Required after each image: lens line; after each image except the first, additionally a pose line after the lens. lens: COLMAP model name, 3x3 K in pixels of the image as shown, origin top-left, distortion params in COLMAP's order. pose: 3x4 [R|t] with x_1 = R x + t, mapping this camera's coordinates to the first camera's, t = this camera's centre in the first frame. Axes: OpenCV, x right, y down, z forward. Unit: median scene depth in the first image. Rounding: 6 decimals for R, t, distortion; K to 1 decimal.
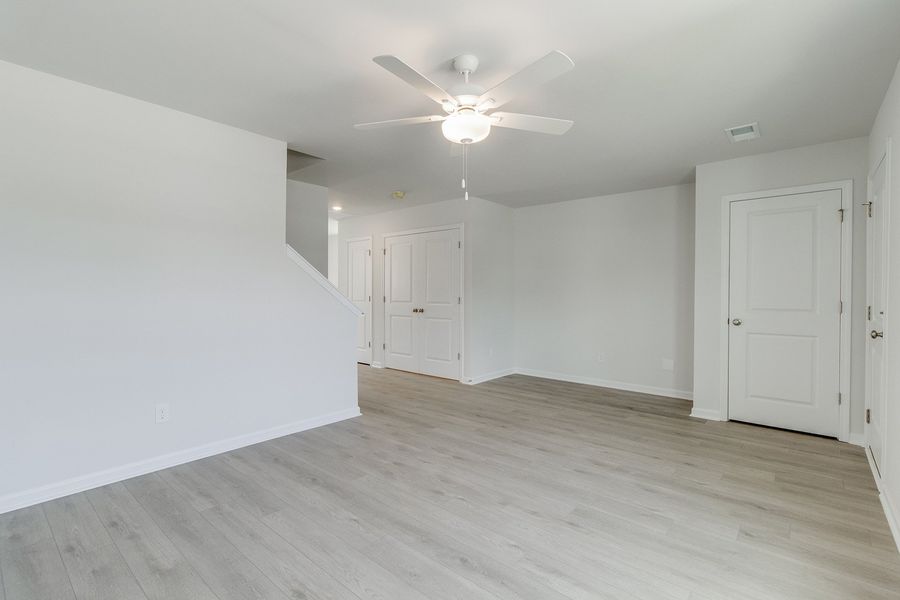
lens RADIAL K [[419.8, 0, 451.2], [0, 419.8, 298.0], [0, 0, 1]] dist [0.001889, 0.000437]
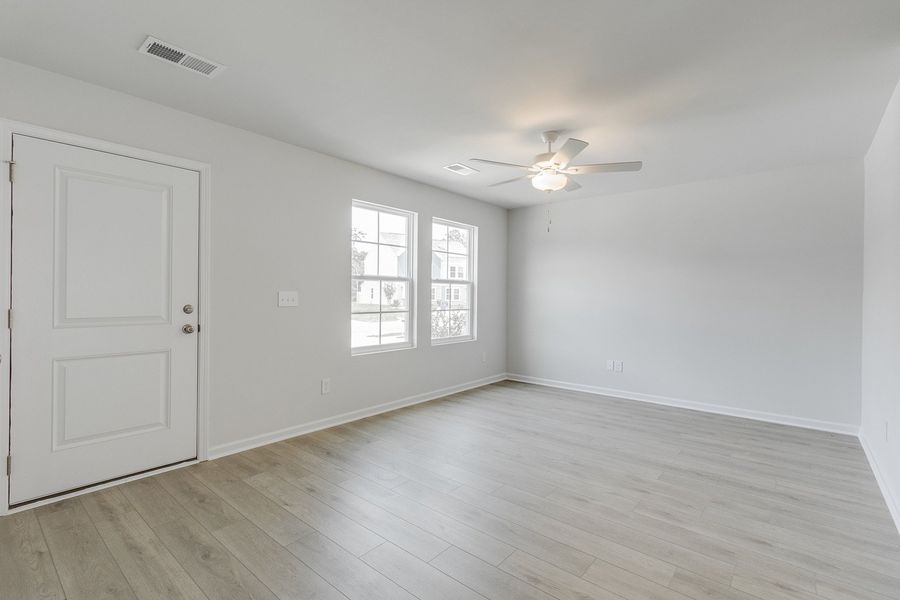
lens RADIAL K [[413.1, 0, 456.5], [0, 413.1, 290.7], [0, 0, 1]] dist [-0.001526, -0.000457]
pose [[-0.999741, -0.013026, -0.018669, 0.256783], [-0.013144, 0.999894, 0.006198, -0.024989], [0.018586, 0.006442, -0.999807, 1.666044]]
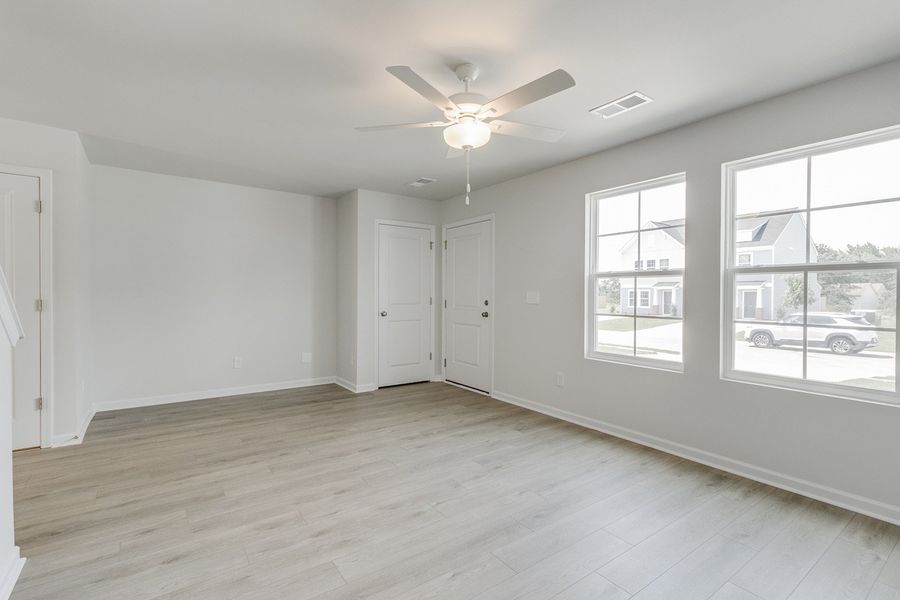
lens RADIAL K [[419.8, 0, 451.2], [0, 419.8, 298.0], [0, 0, 1]] dist [0.001889, 0.000437]
pose [[0.235233, -0.014570, 0.971830, -0.681879], [0.010056, 0.999871, 0.012556, -0.010218], [-0.971887, 0.006819, 0.235349, 0.549442]]
